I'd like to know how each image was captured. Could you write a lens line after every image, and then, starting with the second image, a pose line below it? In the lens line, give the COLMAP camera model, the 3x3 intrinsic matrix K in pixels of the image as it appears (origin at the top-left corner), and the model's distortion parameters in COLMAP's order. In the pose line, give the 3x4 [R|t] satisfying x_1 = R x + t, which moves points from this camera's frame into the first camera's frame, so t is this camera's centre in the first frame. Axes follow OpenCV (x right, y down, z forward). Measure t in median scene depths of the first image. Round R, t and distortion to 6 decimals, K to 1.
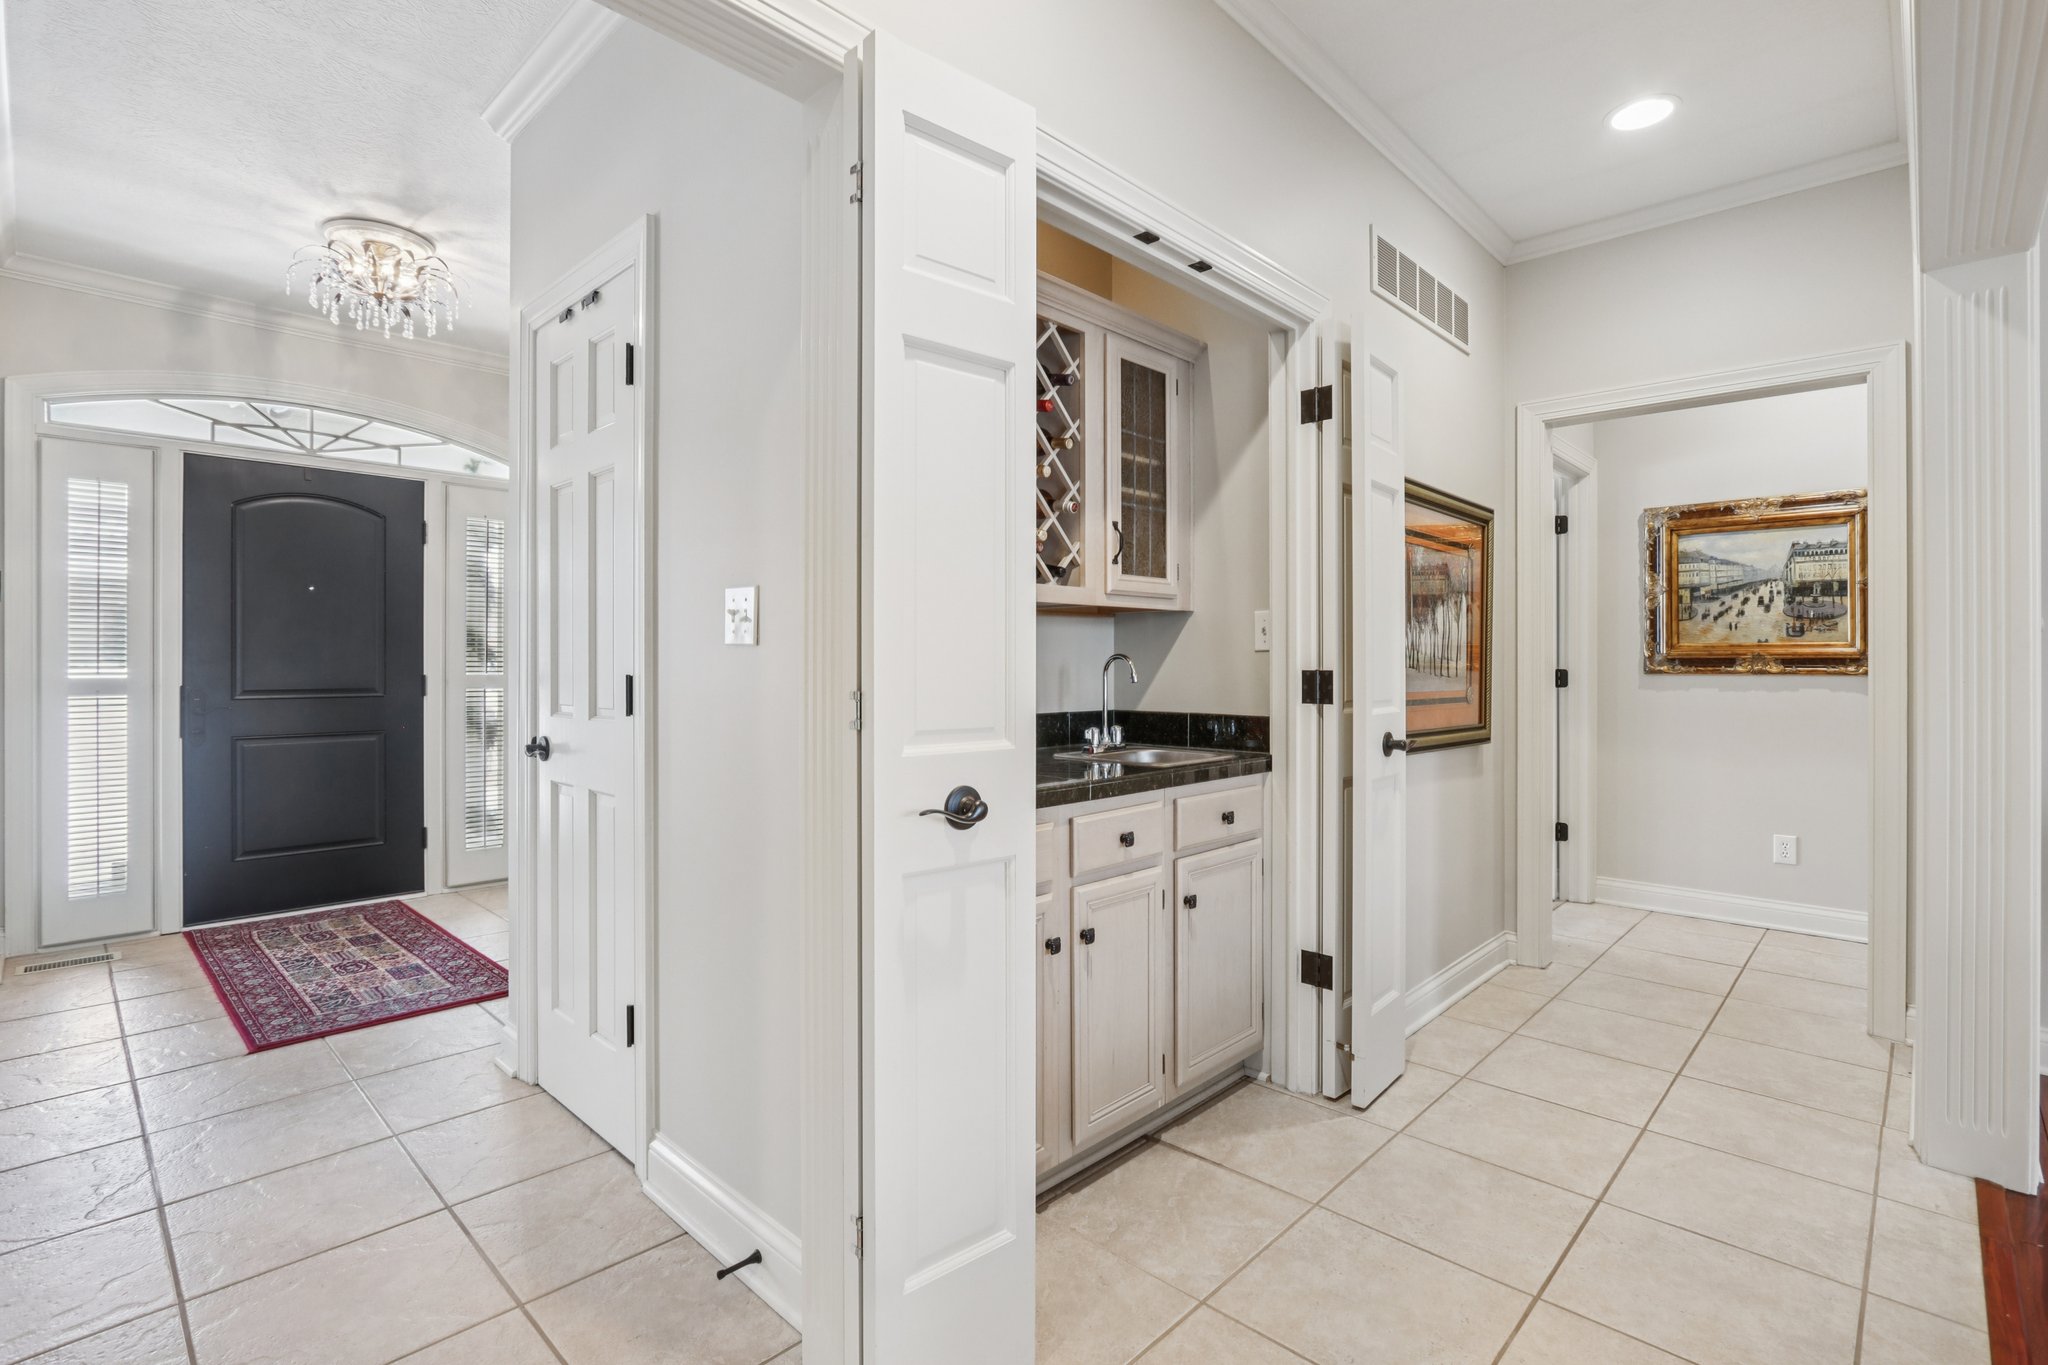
lens RADIAL K [[951.3, 0, 1013.0], [0, 951.3, 647.9], [0, 0, 1]] dist [-0.018072, 0.000410]
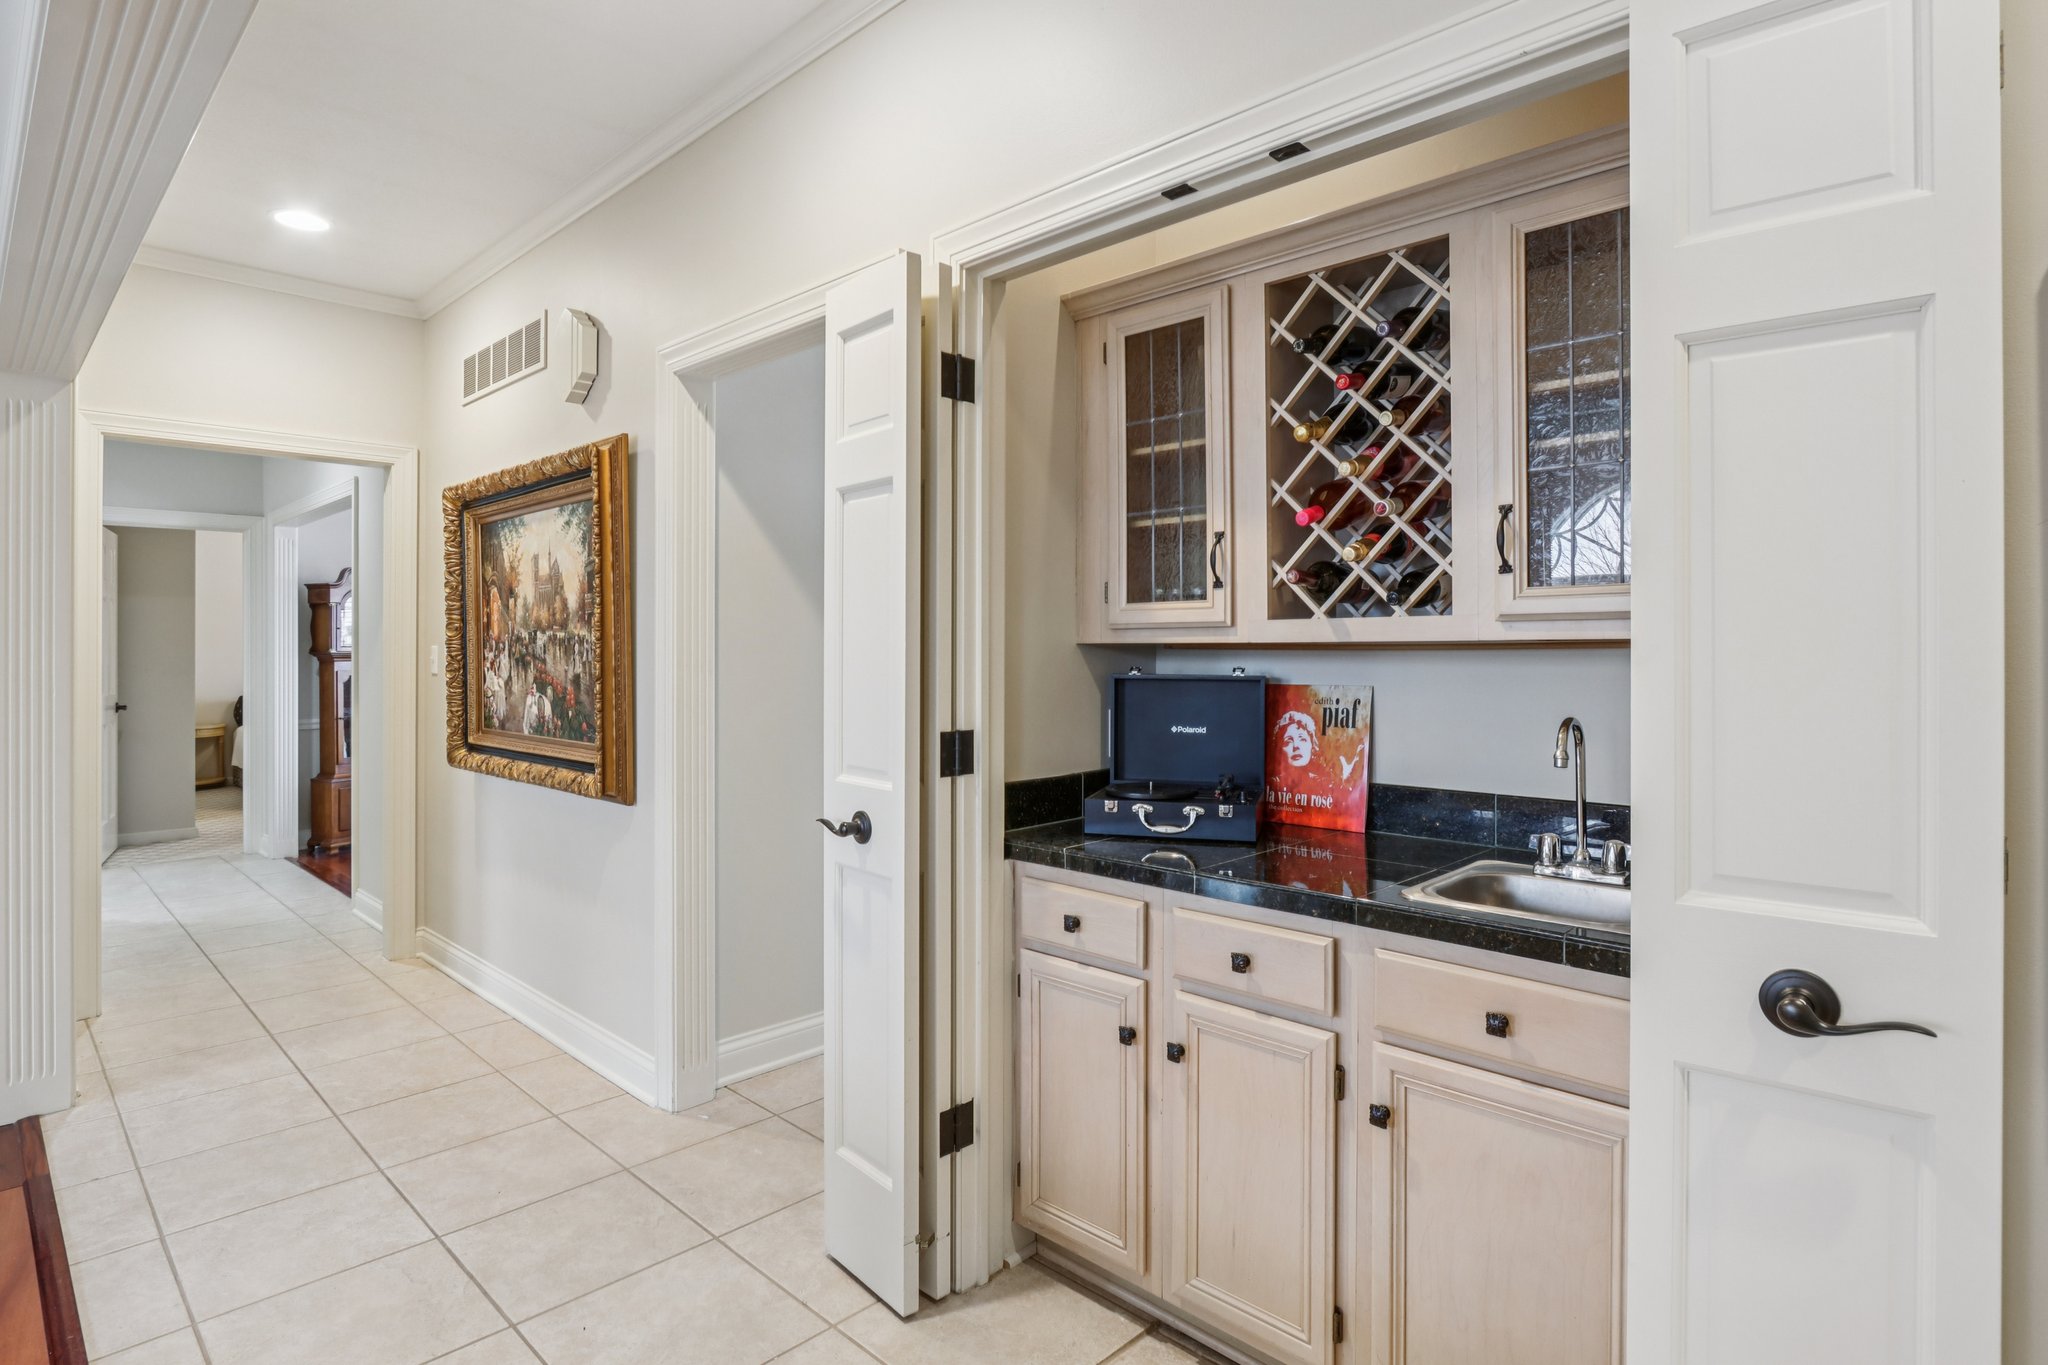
lens RADIAL K [[1139.9, 0, 1012.1], [0, 1139.9, 652.8], [0, 0, 1]] dist [-0.026663, 0.025578]
pose [[-0.038813, 0.001759, -0.999245, 1.065263], [0.012196, 0.999925, 0.001286, -0.052281], [0.999172, -0.012137, -0.038832, 0.876632]]
